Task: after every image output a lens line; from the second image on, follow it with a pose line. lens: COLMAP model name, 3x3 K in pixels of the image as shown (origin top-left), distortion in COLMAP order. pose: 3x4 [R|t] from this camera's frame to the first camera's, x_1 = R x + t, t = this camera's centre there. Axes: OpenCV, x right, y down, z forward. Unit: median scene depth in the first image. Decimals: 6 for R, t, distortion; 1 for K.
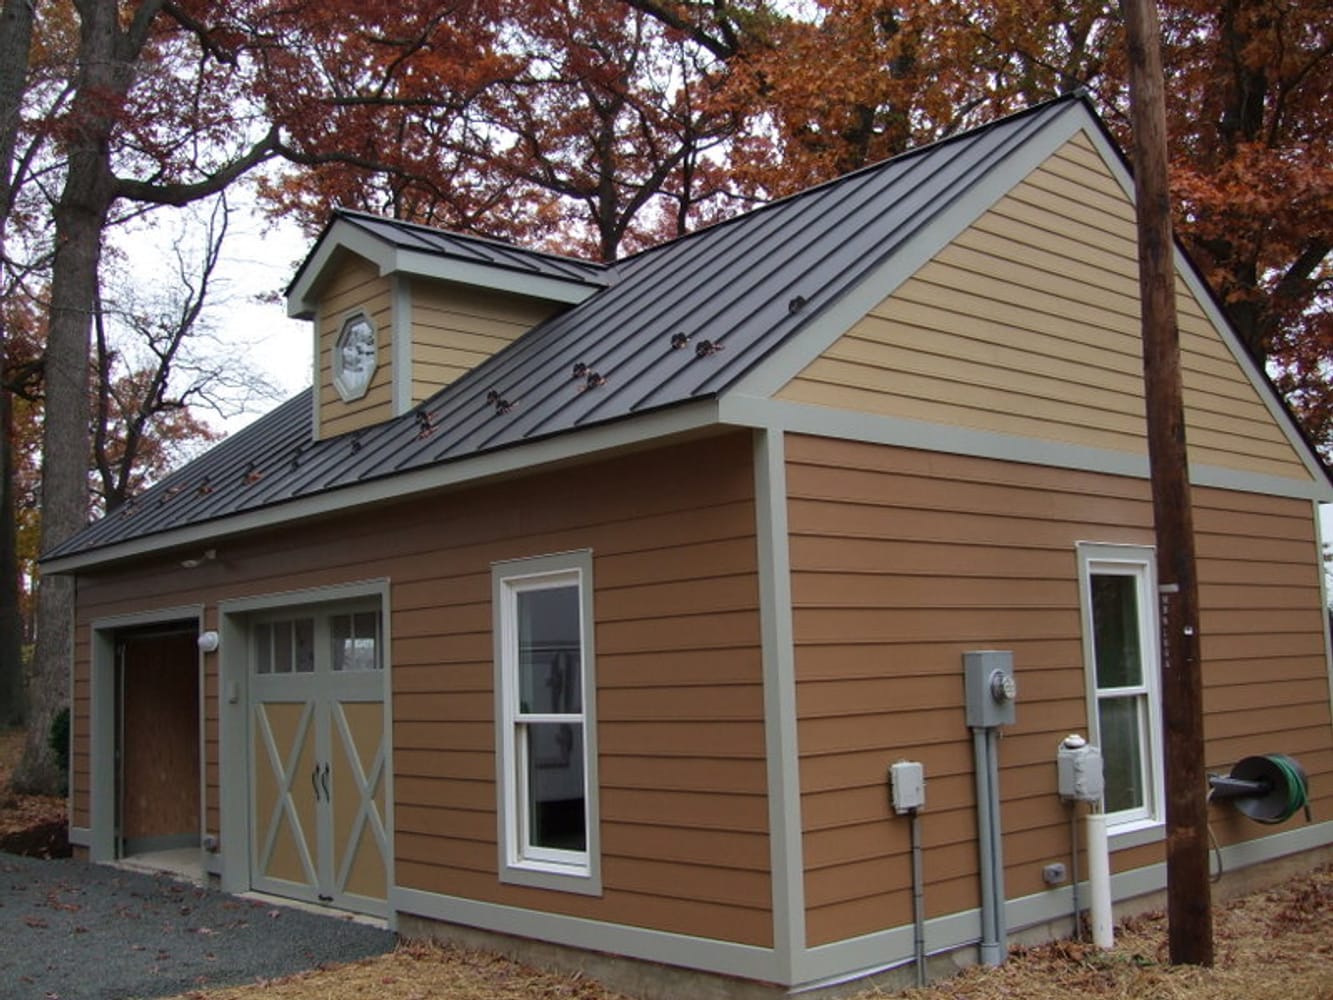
lens RADIAL K [[1409.9, 0, 666.5], [0, 1409.9, 500.0], [0, 0, 1]] dist [-0.103750, 0.144076]
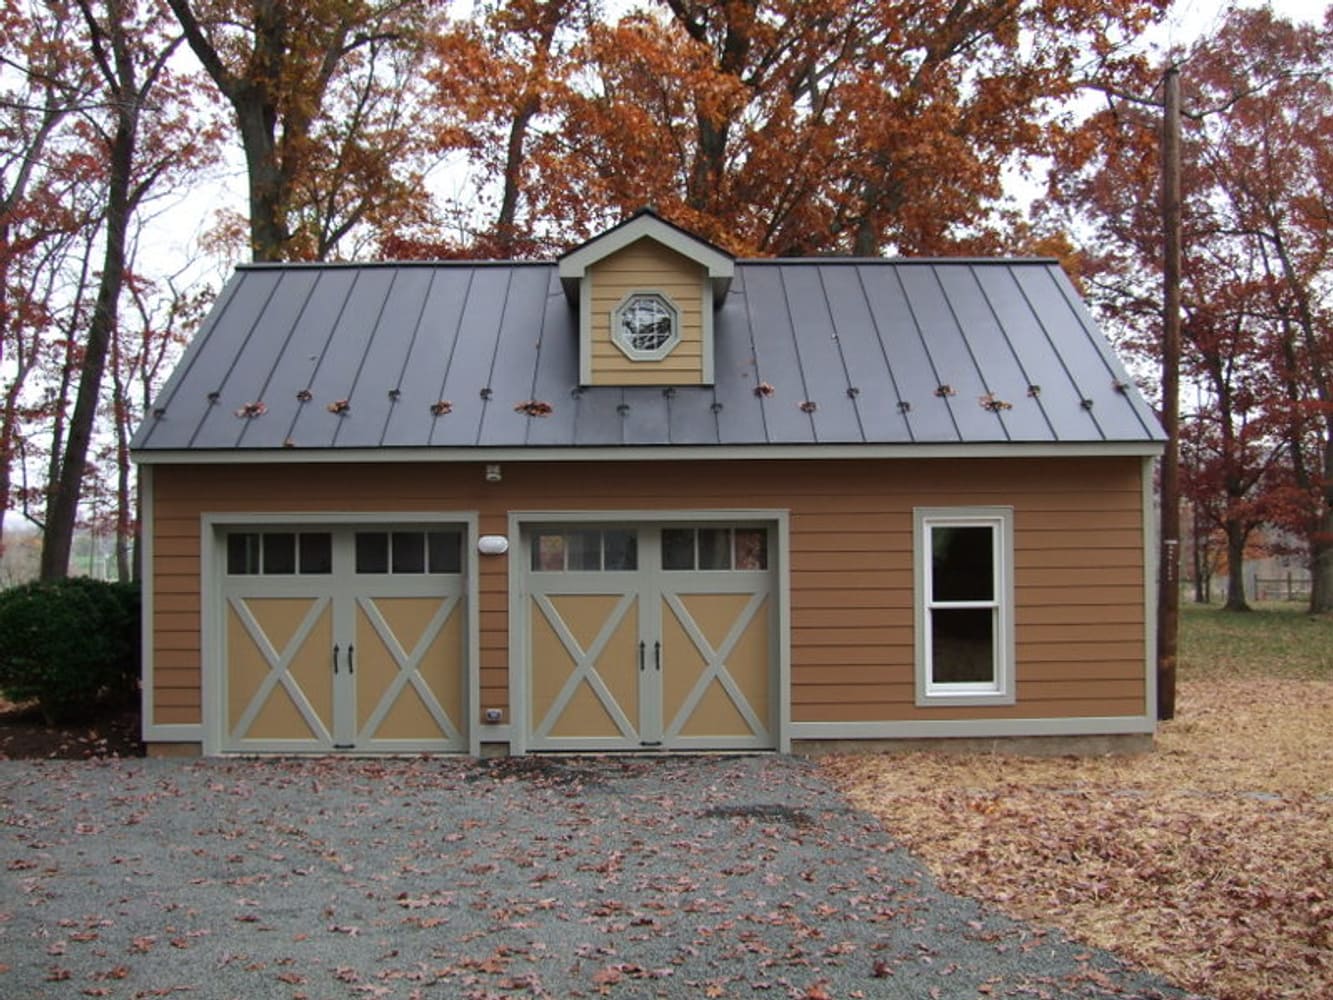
lens RADIAL K [[1409.9, 0, 666.5], [0, 1409.9, 500.0], [0, 0, 1]] dist [-0.103750, 0.144076]
pose [[0.675176, 0.047583, 0.736121, -1.472069], [-0.103723, 0.994127, 0.030875, 0.016055], [-0.730328, -0.097198, 0.676146, 0.136438]]
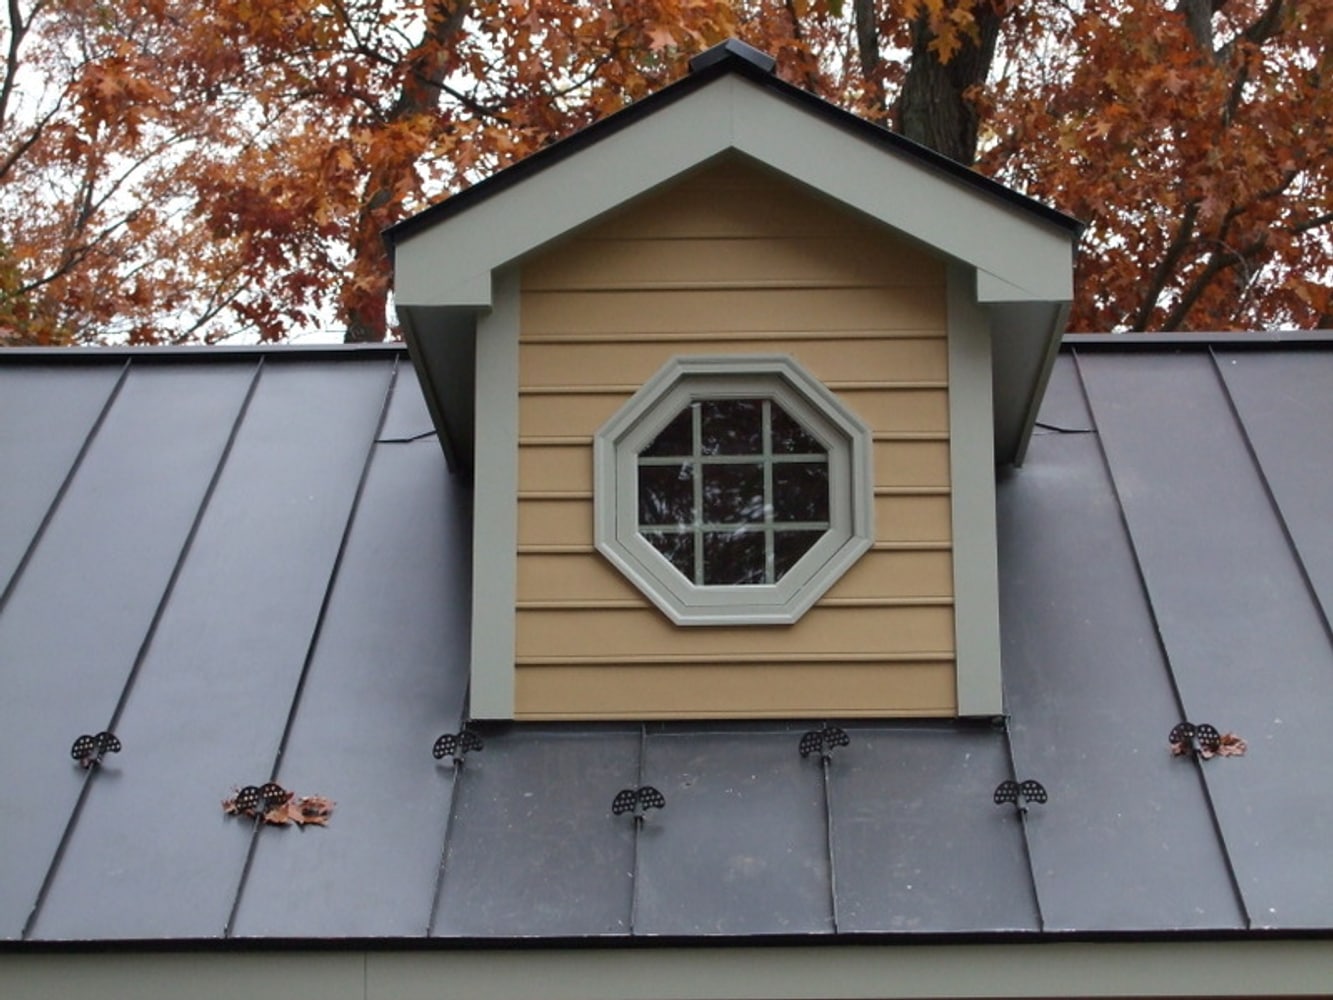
lens RADIAL K [[3360.7, 0, 666.5], [0, 3360.7, 500.0], [0, 0, 1]] dist [0.013627, -0.065357]
pose [[0.703476, 0.207037, 0.679895, -0.986164], [-0.105553, 0.976456, -0.188129, 0.060747], [-0.702837, 0.060579, 0.708766, 0.585490]]
